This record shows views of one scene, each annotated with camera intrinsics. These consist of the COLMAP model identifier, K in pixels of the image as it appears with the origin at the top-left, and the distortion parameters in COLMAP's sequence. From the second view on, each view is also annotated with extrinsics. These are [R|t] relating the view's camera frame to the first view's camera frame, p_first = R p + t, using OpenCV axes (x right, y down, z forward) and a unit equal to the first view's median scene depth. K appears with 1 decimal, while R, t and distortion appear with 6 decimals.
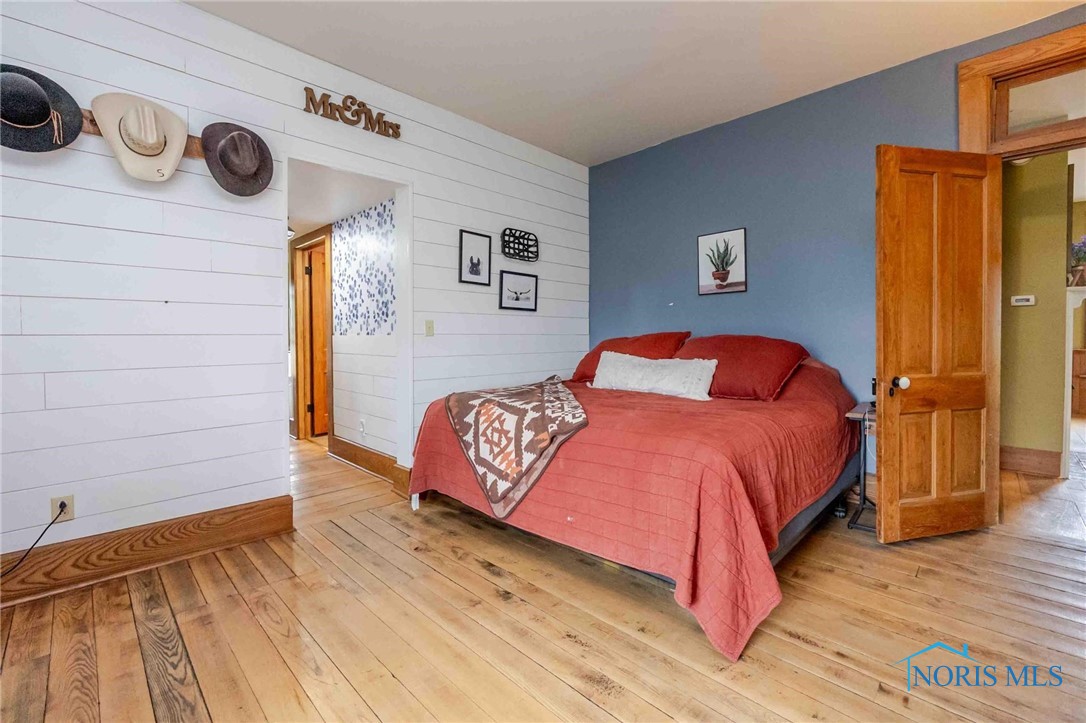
lens RADIAL K [[465.8, 0, 525.0], [0, 465.8, 344.4], [0, 0, 1]] dist [-0.007467, -0.001063]
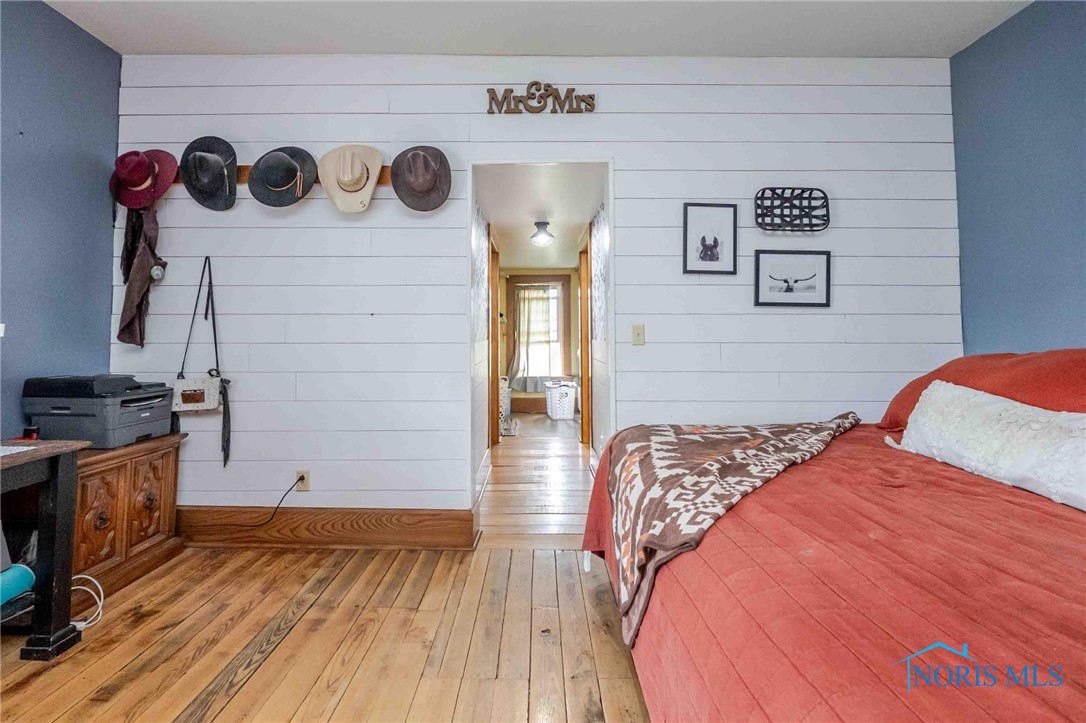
lens RADIAL K [[465.8, 0, 536.8], [0, 465.8, 314.3], [0, 0, 1]] dist [-0.007467, -0.001063]
pose [[0.715687, -0.025524, -0.697954, 0.240755], [-0.015274, 0.998521, -0.052177, -0.028525], [0.698254, 0.048003, 0.714239, 0.349421]]
